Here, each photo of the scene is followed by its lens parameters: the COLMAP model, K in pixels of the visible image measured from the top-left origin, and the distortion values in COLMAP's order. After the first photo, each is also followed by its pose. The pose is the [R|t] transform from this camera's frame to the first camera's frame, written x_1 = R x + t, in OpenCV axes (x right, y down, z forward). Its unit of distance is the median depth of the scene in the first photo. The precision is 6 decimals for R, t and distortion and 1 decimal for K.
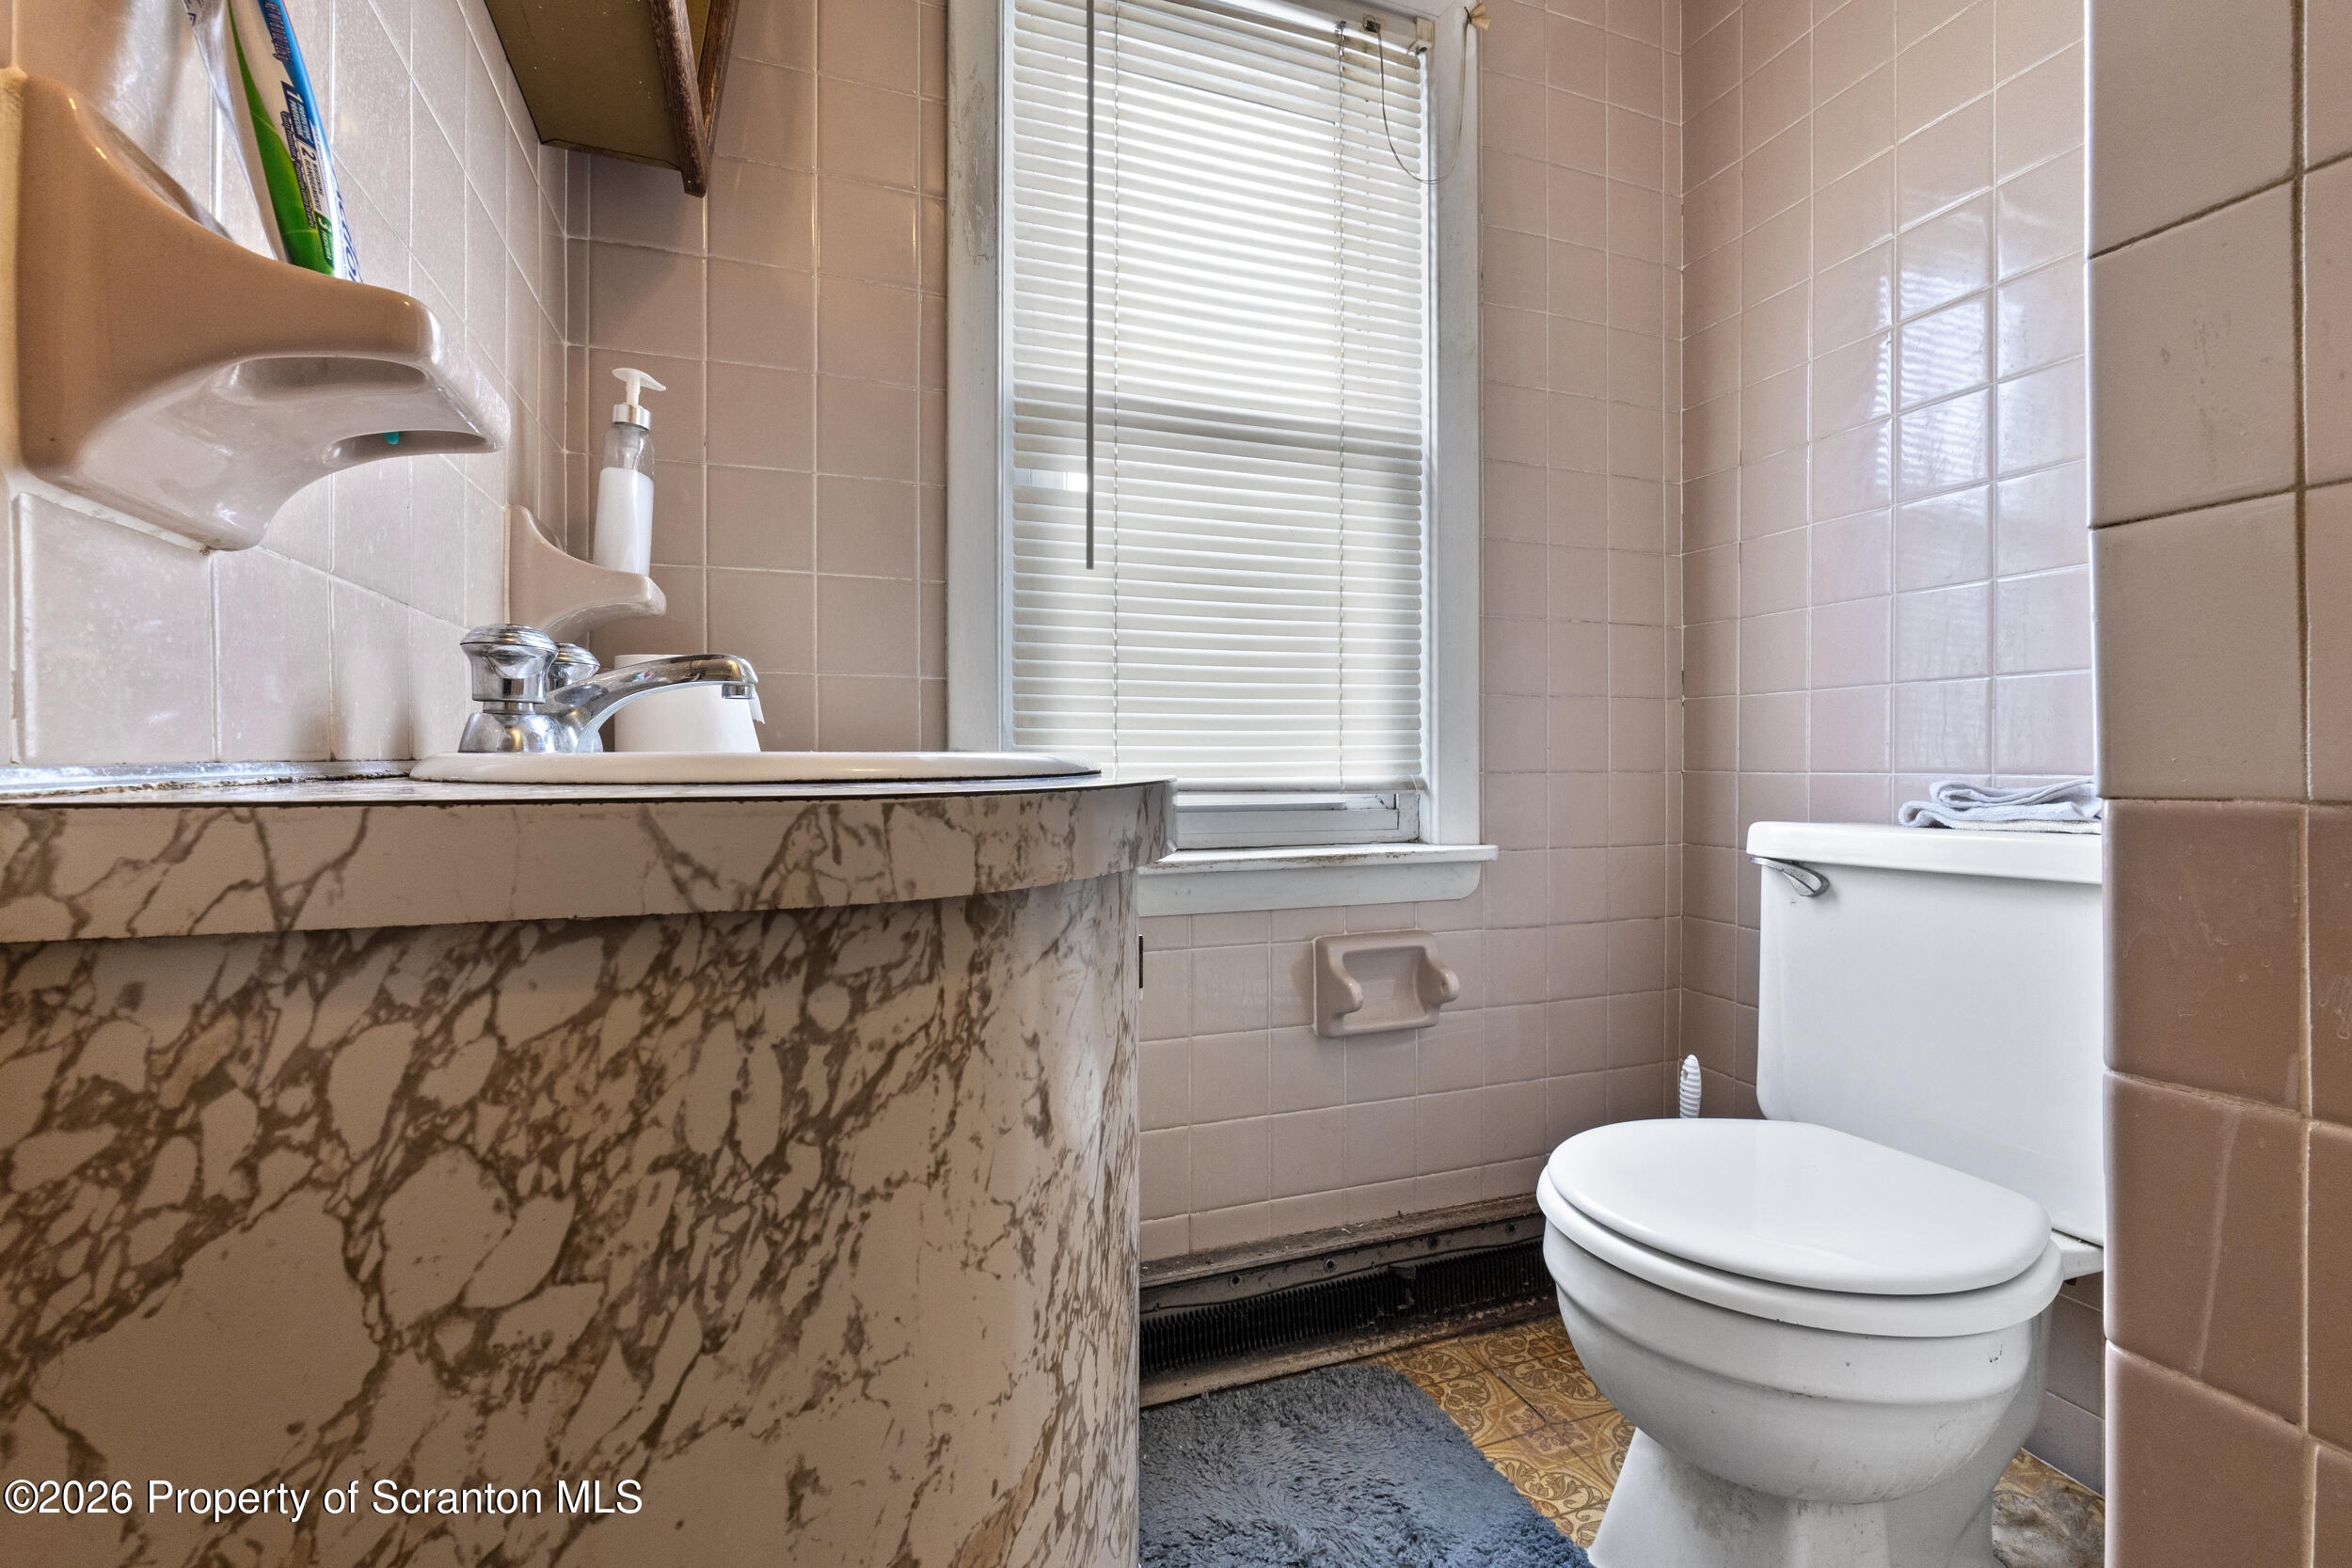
lens RADIAL K [[1011.9, 0, 1176.6], [0, 1011.9, 774.1], [0, 0, 1]] dist [-0.001655, -0.000405]
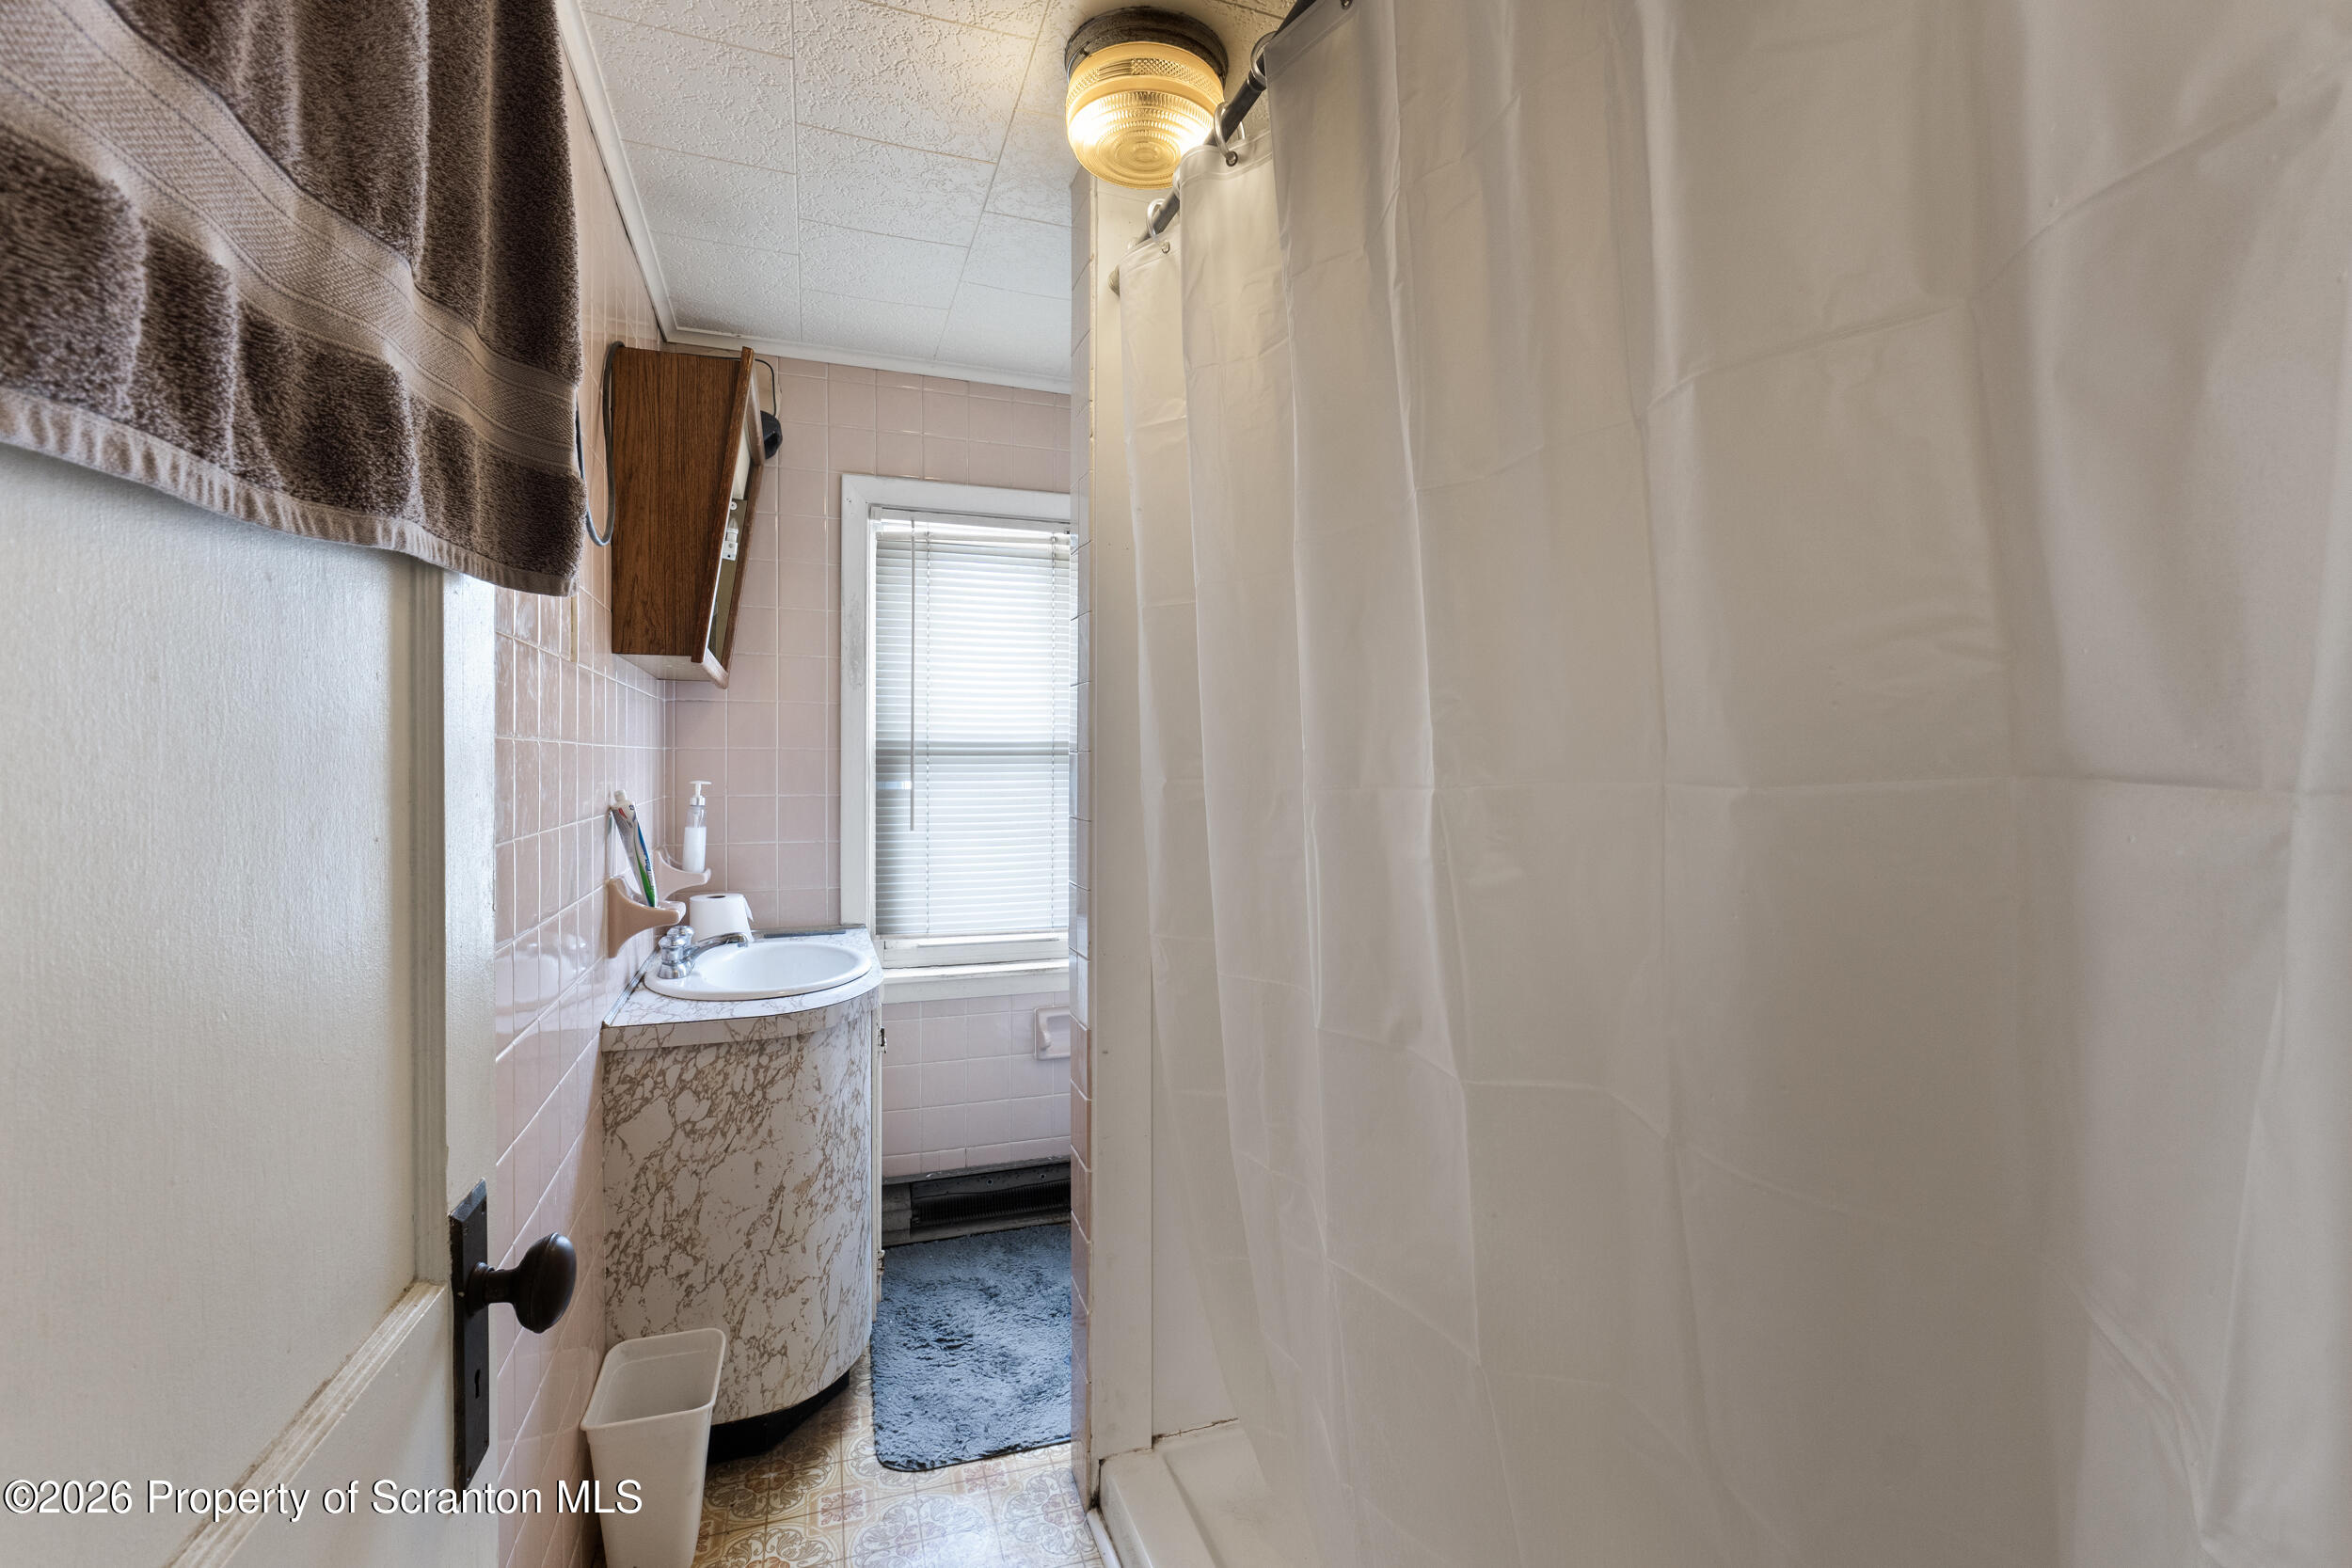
lens RADIAL K [[1051.9, 0, 1174.5], [0, 1051.9, 779.4], [0, 0, 1]] dist [-0.001347, 0.000101]
pose [[0.999917, 0.002215, -0.012721, 1.577901], [-0.002141, 0.999981, 0.005837, -1.077539], [0.012733, -0.005809, 0.999902, -3.741672]]
